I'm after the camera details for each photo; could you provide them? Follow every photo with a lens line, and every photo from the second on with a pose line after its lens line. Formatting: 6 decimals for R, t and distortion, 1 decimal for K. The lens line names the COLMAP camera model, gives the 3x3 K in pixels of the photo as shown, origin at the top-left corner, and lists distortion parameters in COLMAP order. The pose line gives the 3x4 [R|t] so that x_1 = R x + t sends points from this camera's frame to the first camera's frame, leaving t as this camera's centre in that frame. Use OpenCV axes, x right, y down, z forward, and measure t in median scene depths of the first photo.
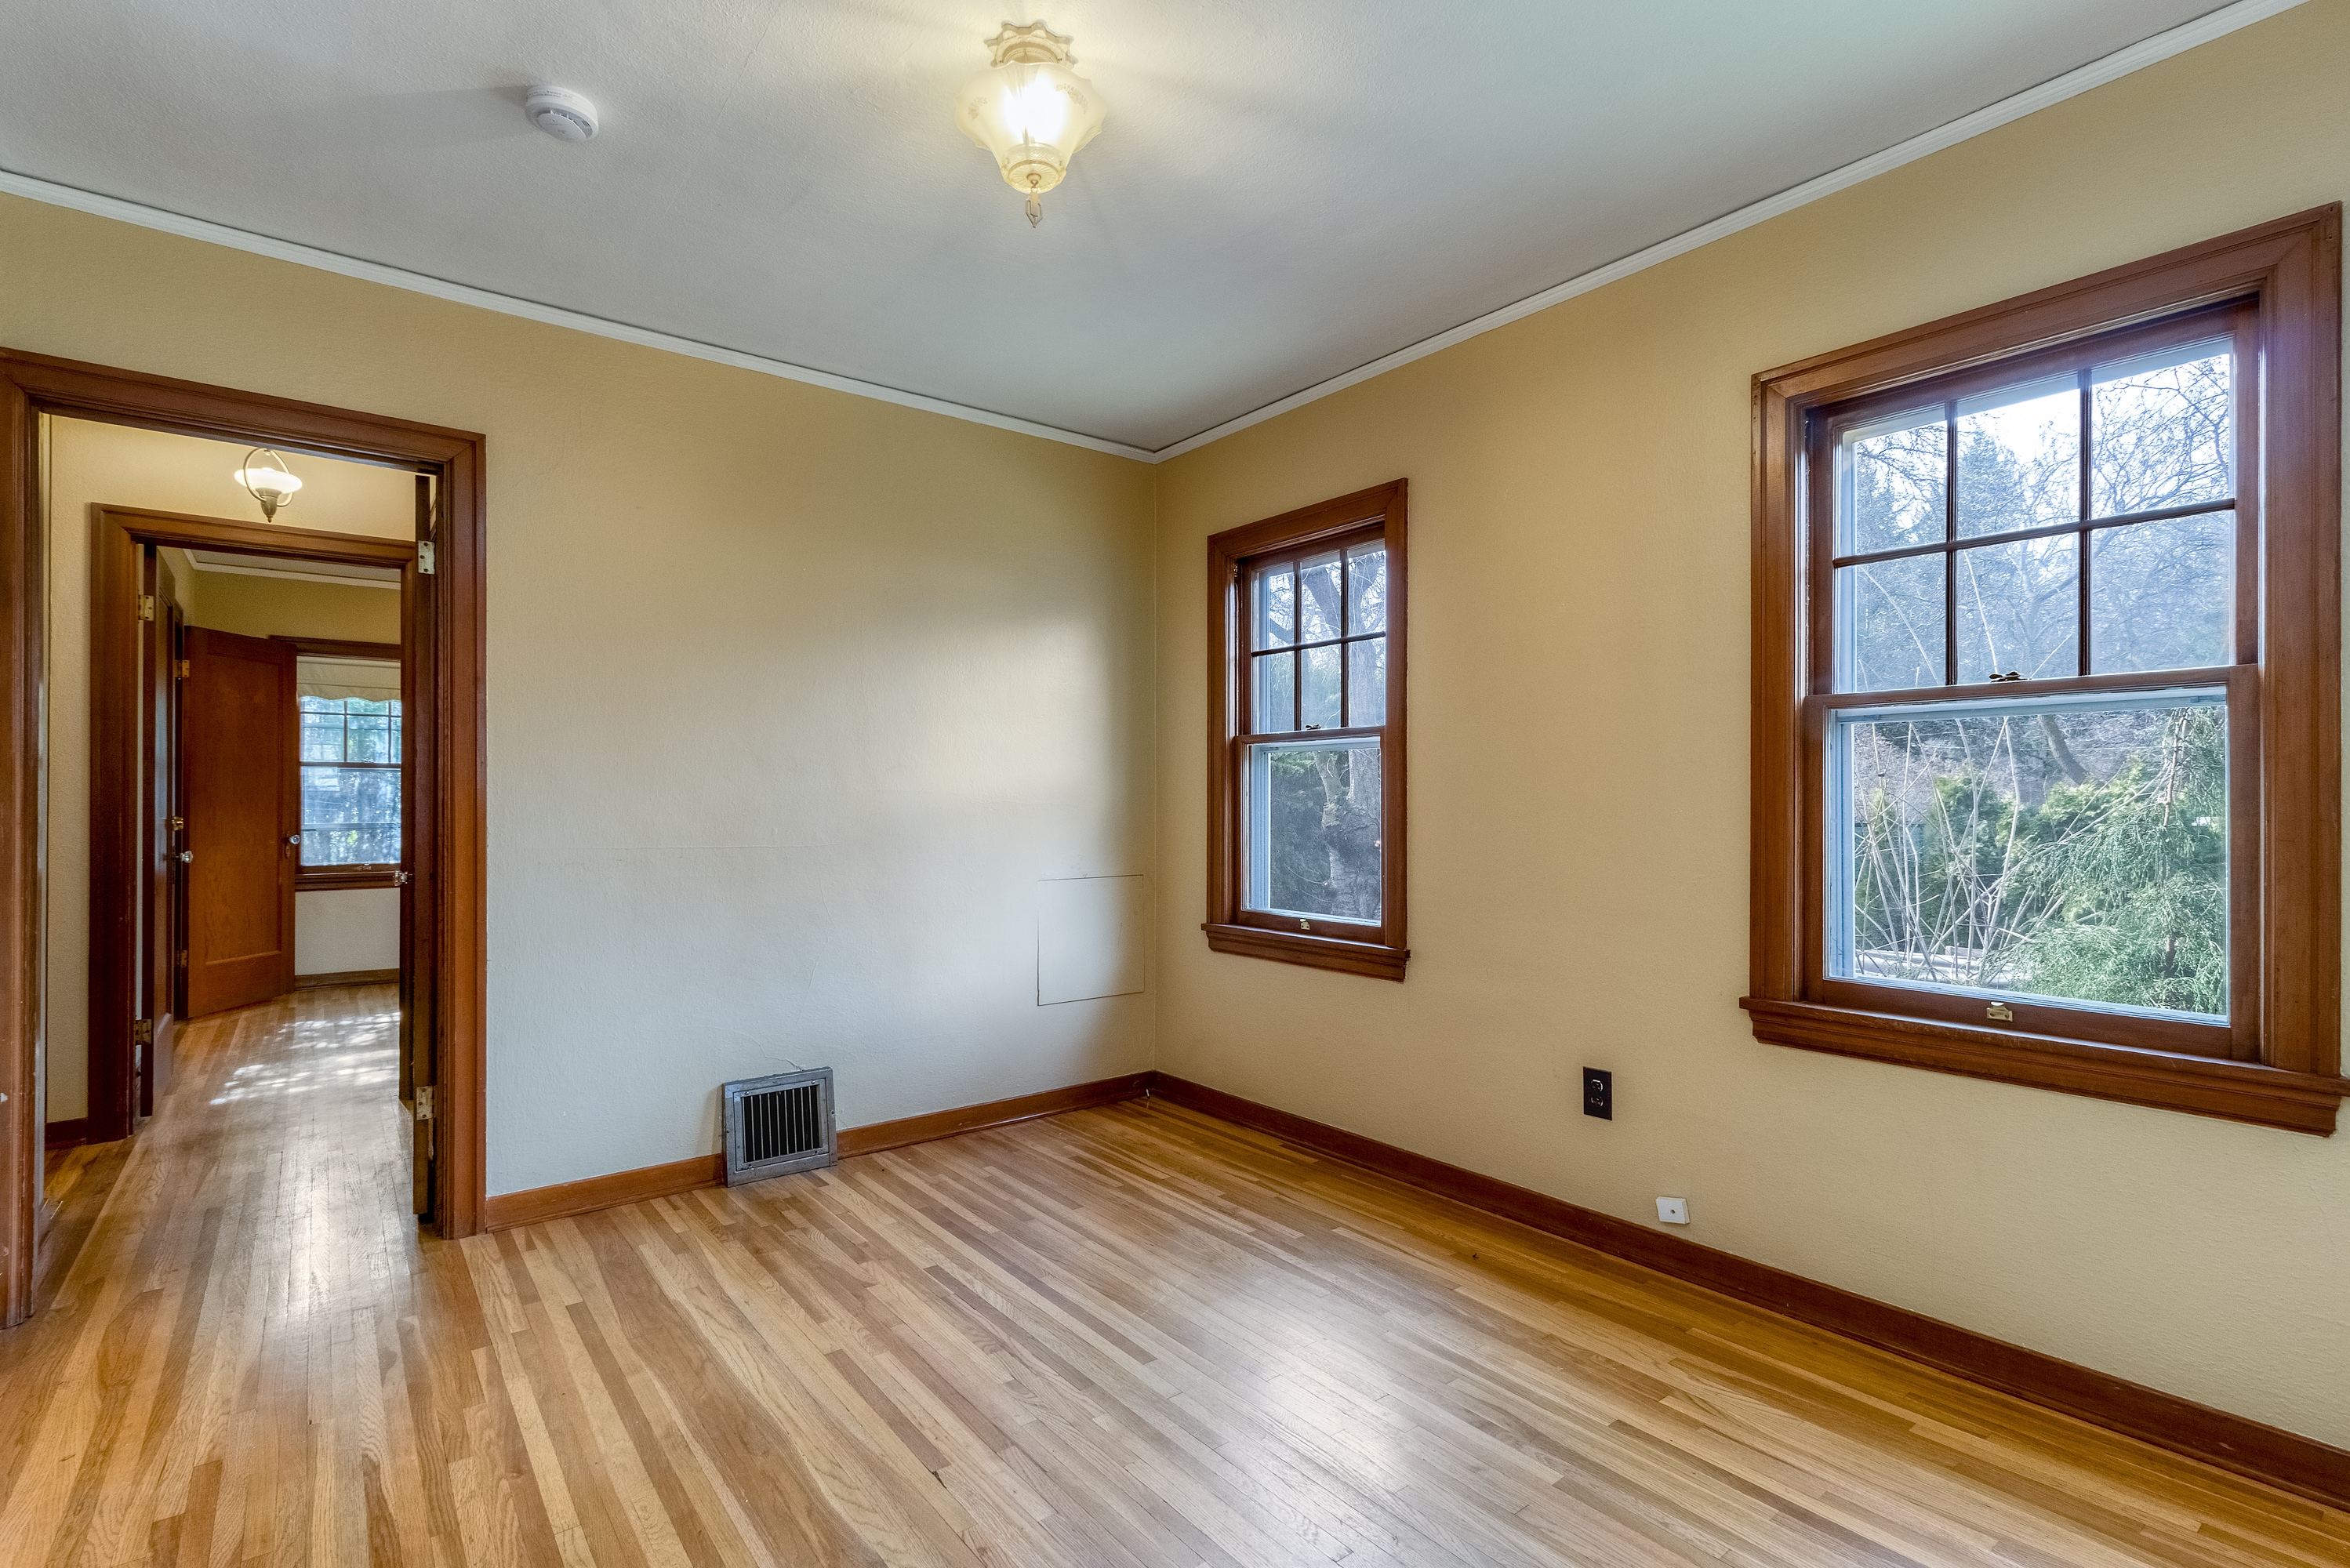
lens RADIAL K [[1129.2, 0, 1210.4], [0, 1129.2, 791.9], [0, 0, 1]] dist [0.001670, -0.001159]
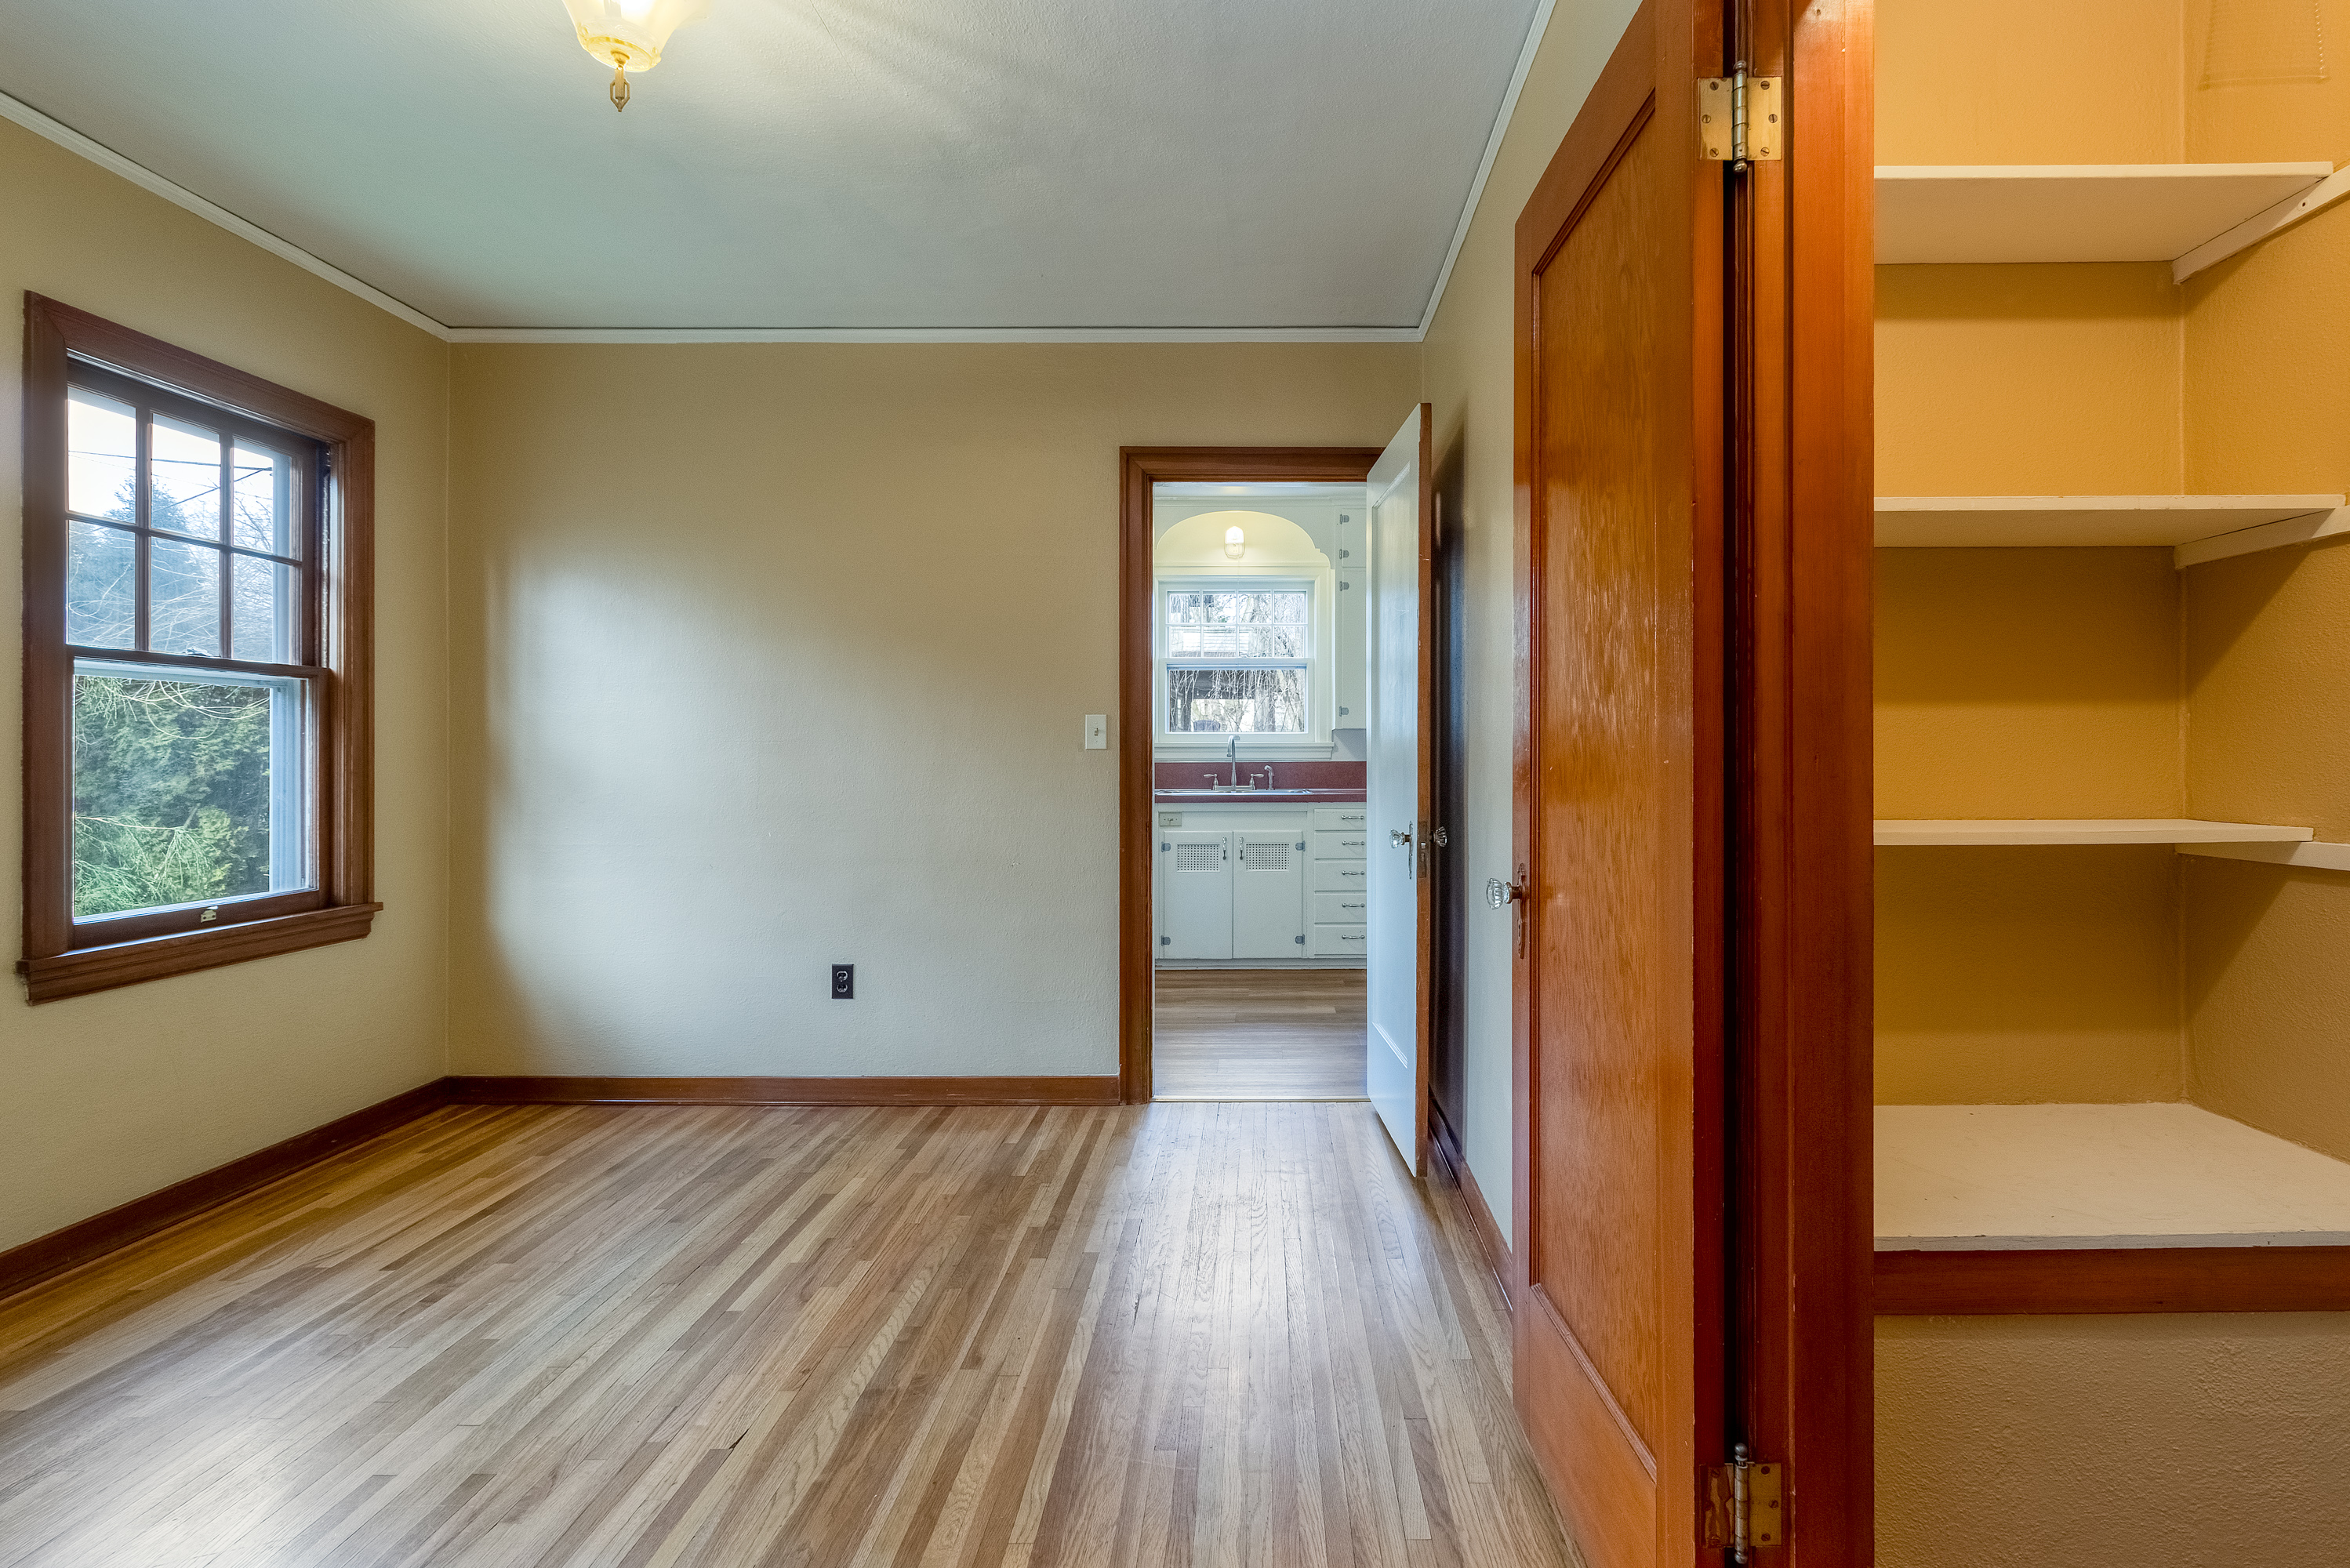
lens RADIAL K [[1129.2, 0, 1180.9], [0, 1129.2, 750.3], [0, 0, 1]] dist [0.001670, -0.001159]
pose [[-0.744814, -0.002558, 0.667267, -1.151241], [-0.013144, 0.999855, -0.010838, 0.010100], [-0.667143, -0.016842, -0.744740, 1.445314]]
